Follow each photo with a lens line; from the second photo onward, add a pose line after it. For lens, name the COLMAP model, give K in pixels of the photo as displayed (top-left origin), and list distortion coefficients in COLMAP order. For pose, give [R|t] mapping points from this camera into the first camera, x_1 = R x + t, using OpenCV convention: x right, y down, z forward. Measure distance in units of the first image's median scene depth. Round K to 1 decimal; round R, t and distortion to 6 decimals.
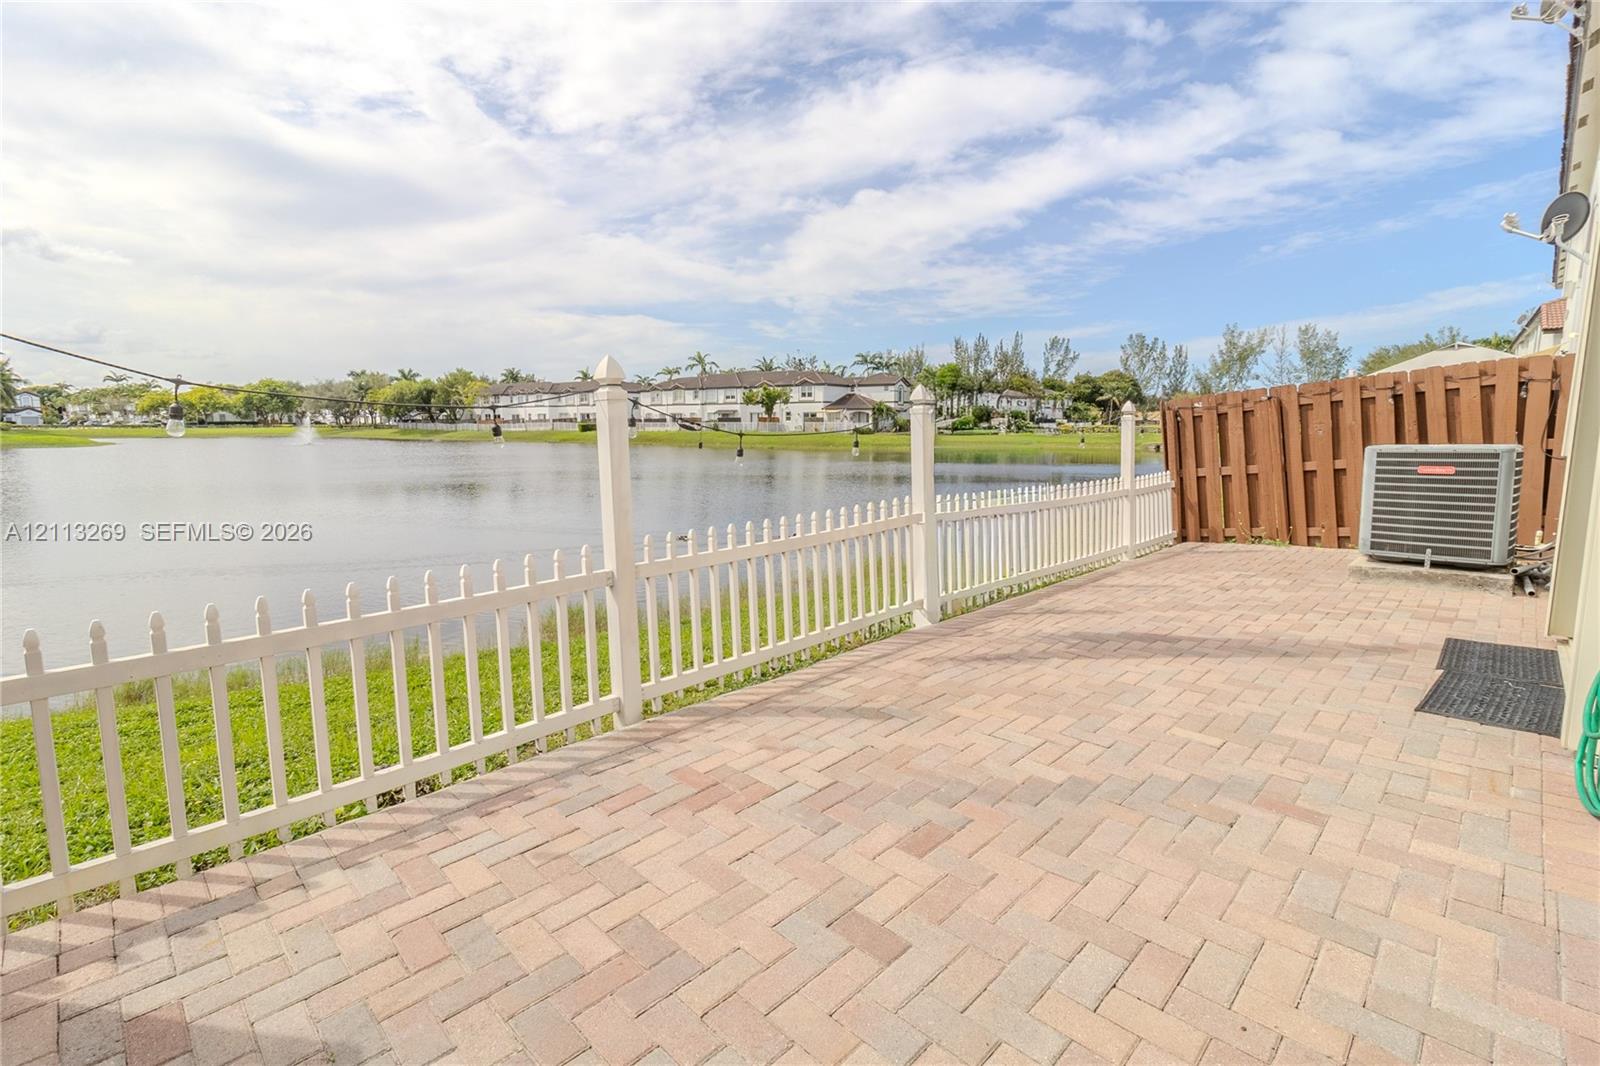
lens RADIAL K [[750.2, 0, 784.7], [0, 750.2, 487.6], [0, 0, 1]] dist [0.001978, -0.000148]
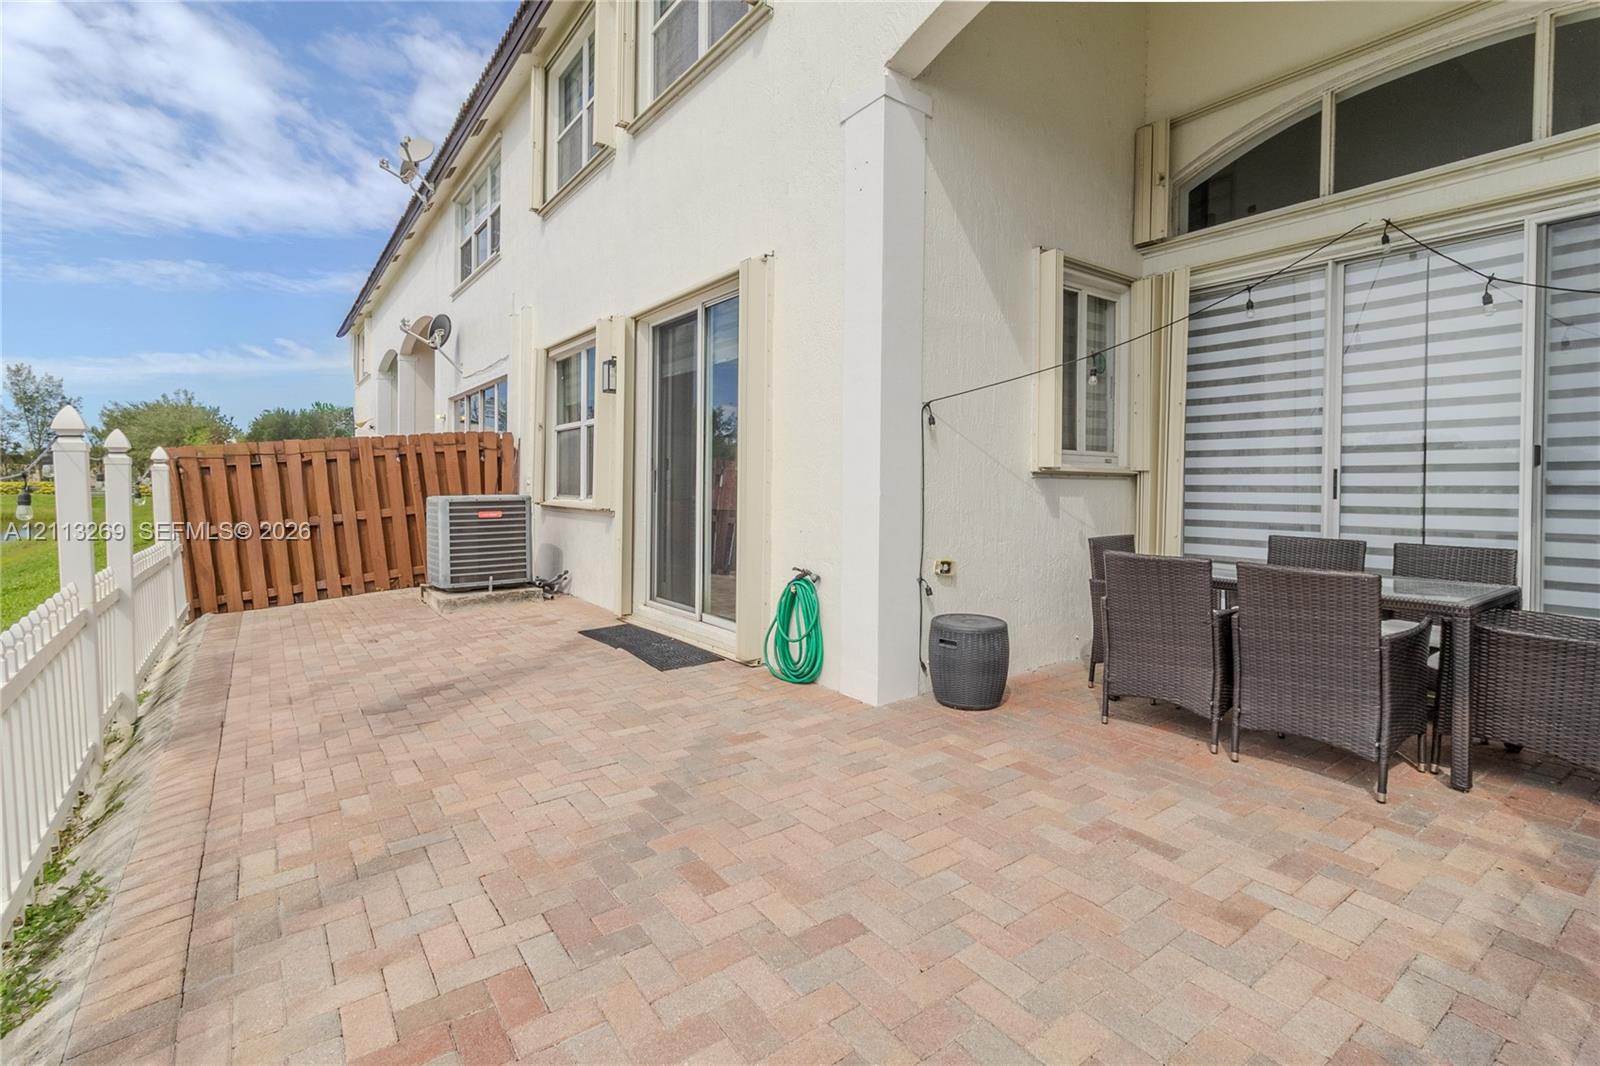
lens RADIAL K [[745.9, 0, 810.1], [0, 745.9, 475.5], [0, 0, 1]] dist [-0.002116, -0.000074]
pose [[0.132234, 0.018098, 0.991053, -0.339887], [0.075280, 0.996762, -0.028247, -0.012989], [-0.988356, 0.078342, 0.130443, 0.290938]]
